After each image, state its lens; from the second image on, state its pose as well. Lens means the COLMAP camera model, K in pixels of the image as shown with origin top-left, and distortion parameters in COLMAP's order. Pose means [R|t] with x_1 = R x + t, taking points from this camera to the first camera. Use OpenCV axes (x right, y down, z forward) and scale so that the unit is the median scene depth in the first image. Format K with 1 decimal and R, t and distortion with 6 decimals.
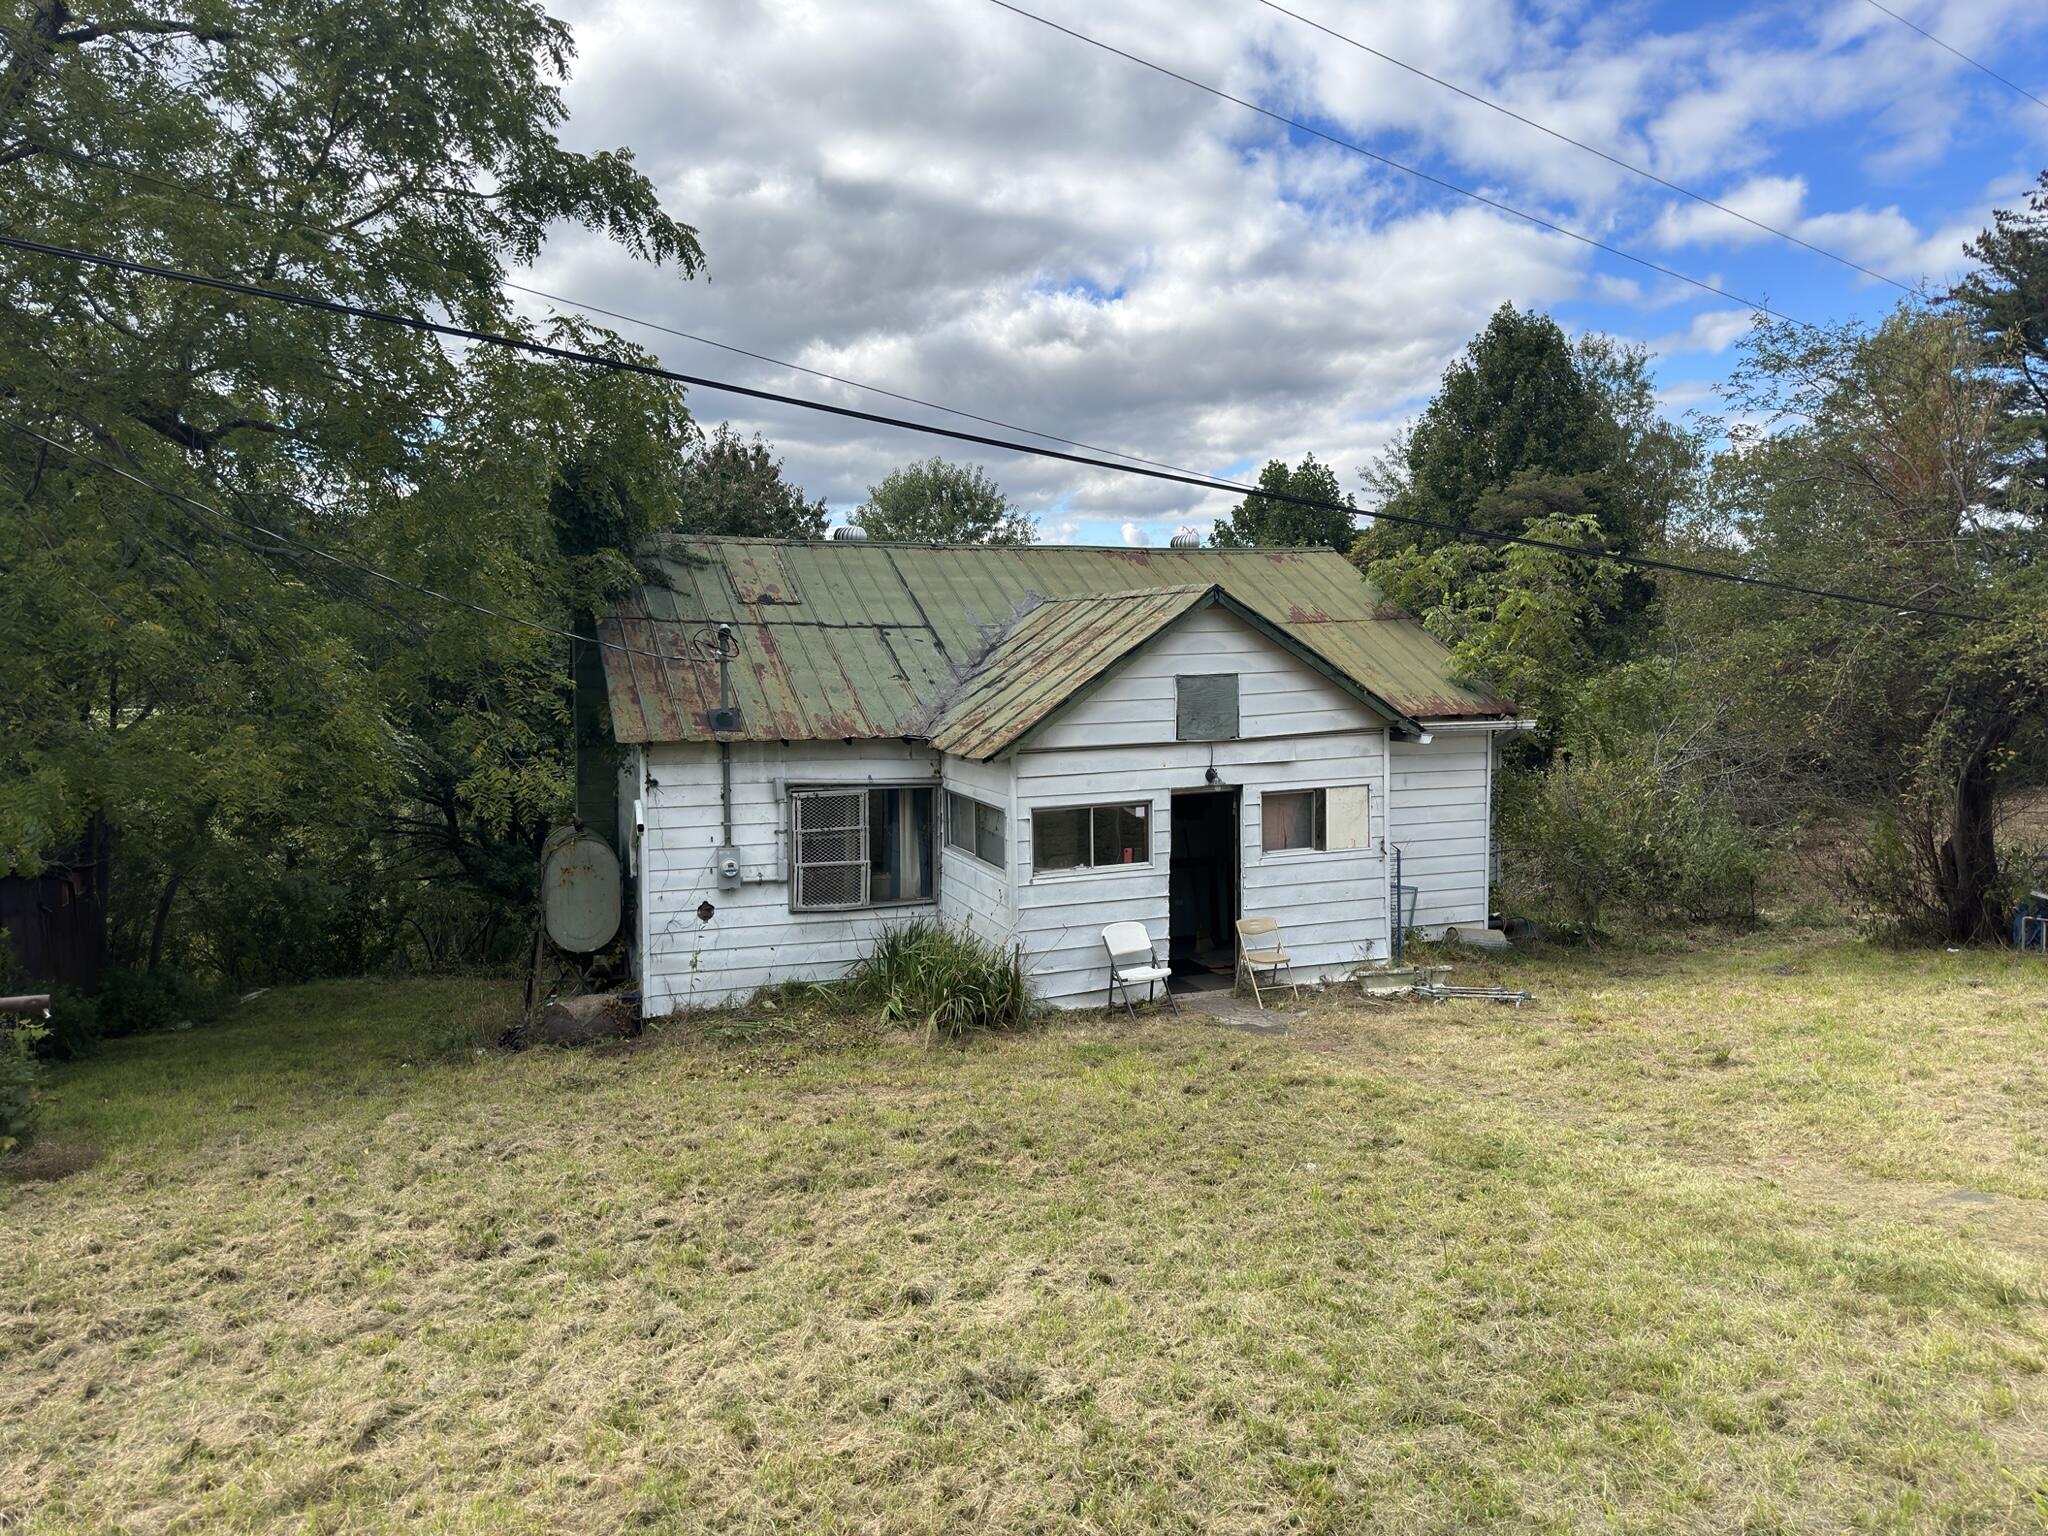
lens RADIAL K [[1464.4, 0, 1059.5], [0, 1464.4, 750.1], [0, 0, 1]] dist [0.027847, -0.039179]
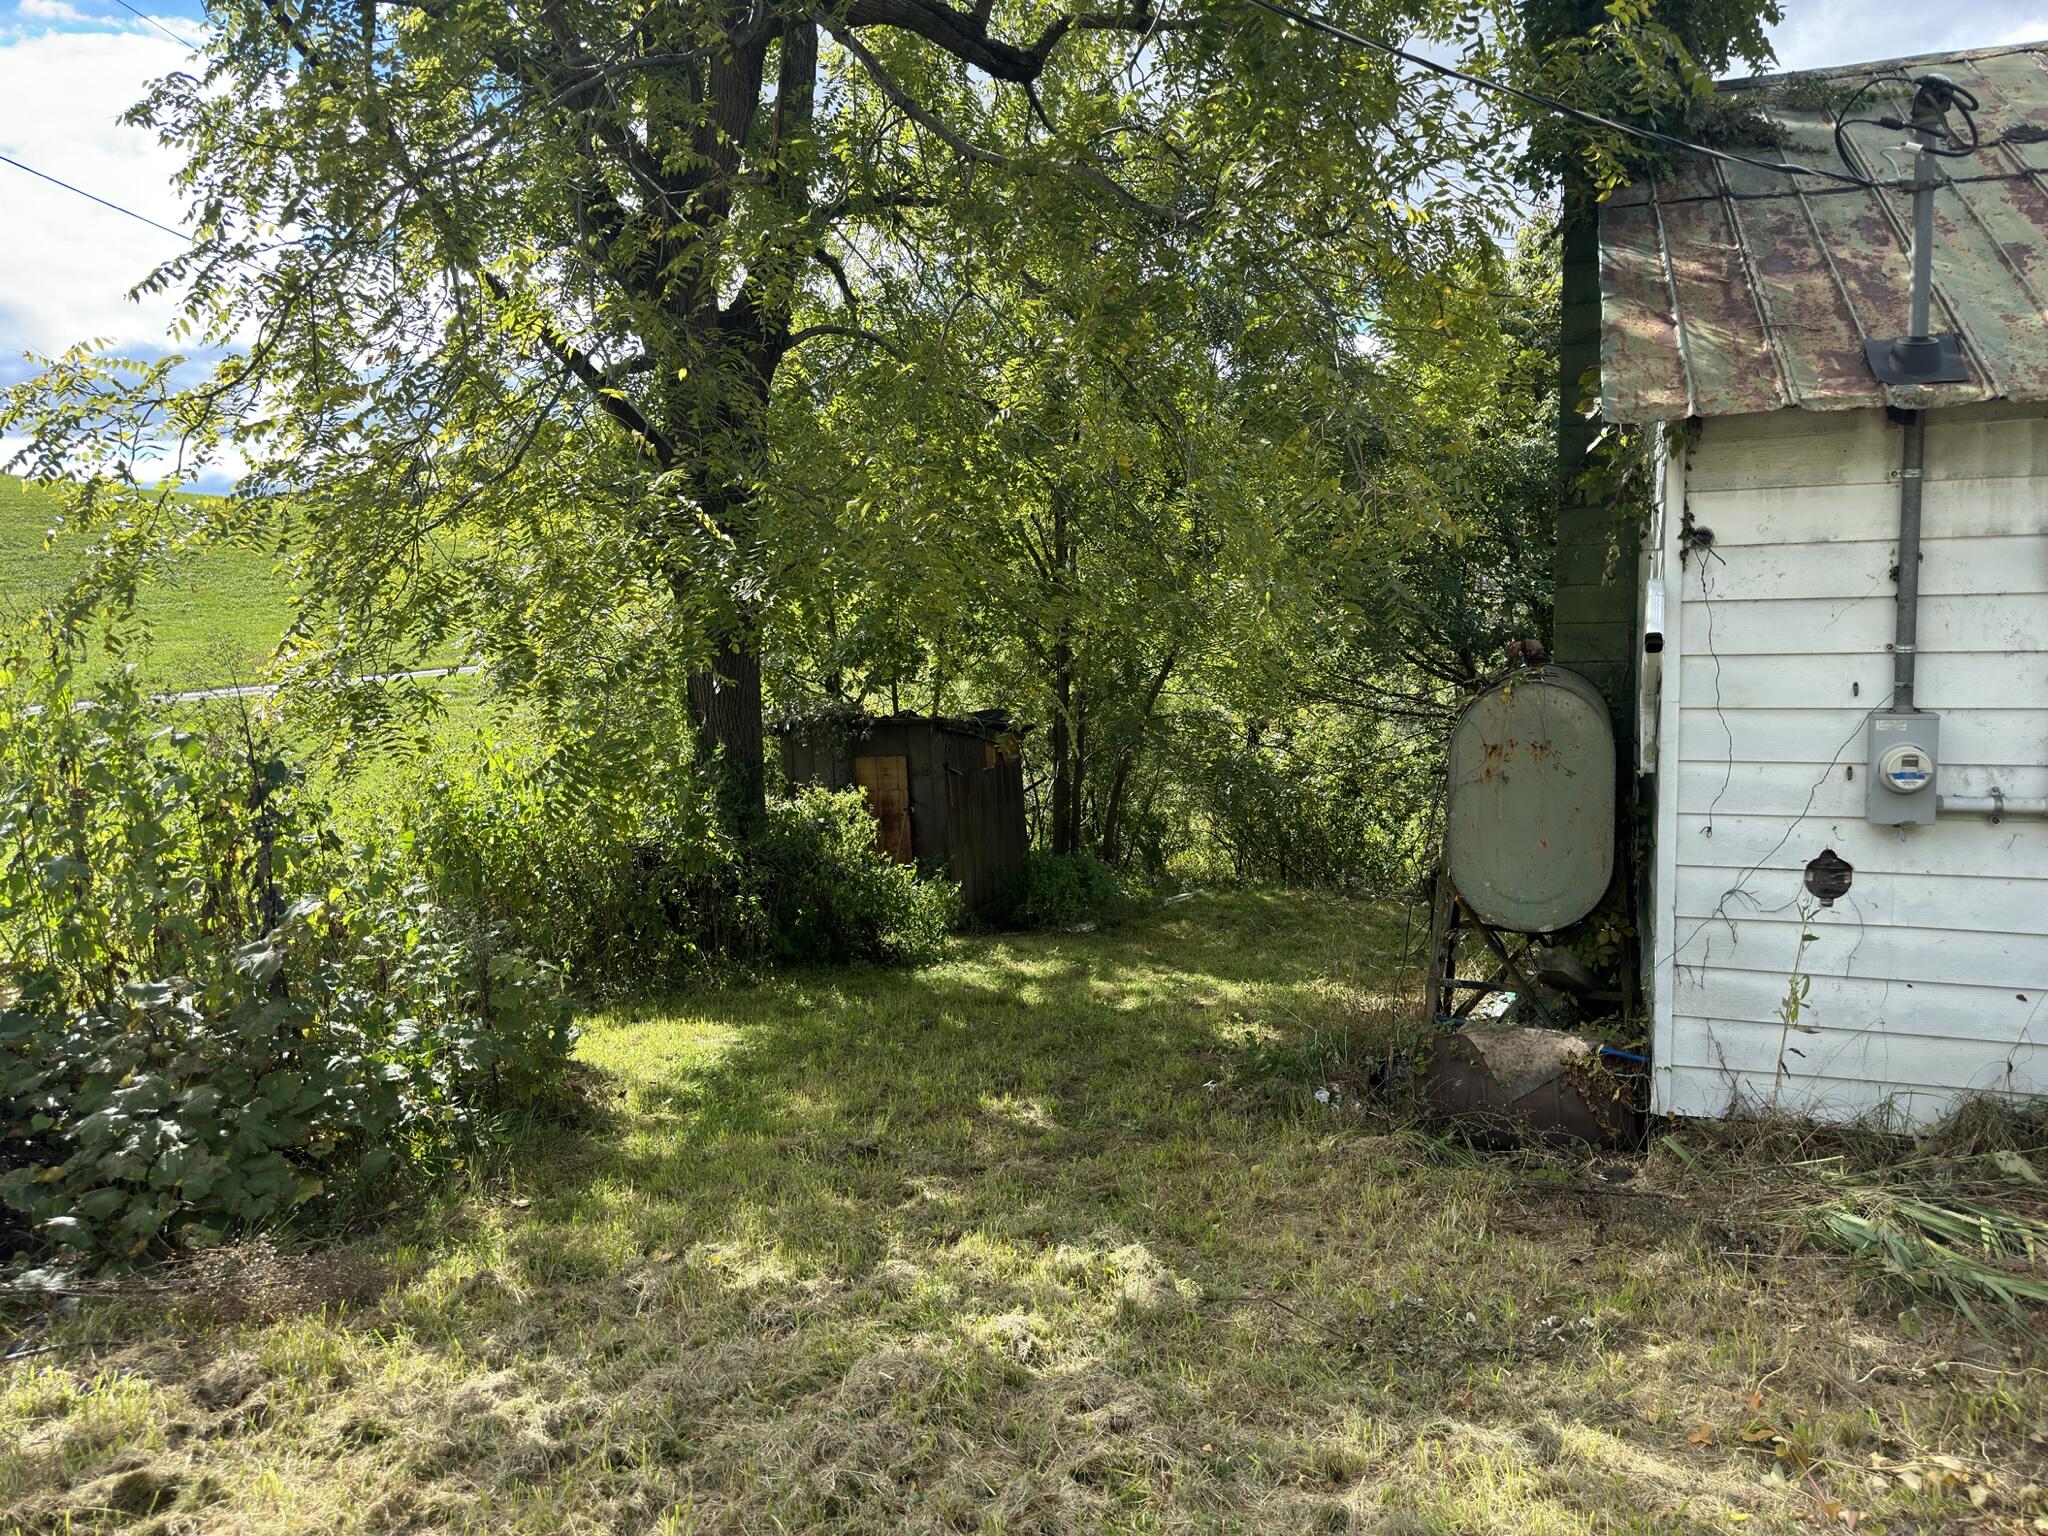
lens RADIAL K [[1464.4, 0, 1059.5], [0, 1464.4, 750.1], [0, 0, 1]] dist [0.027847, -0.039179]
pose [[0.749669, 0.057039, -0.659350, -0.139755], [-0.019615, 0.997756, 0.064012, 0.056306], [0.661522, -0.035055, 0.749106, 0.578052]]
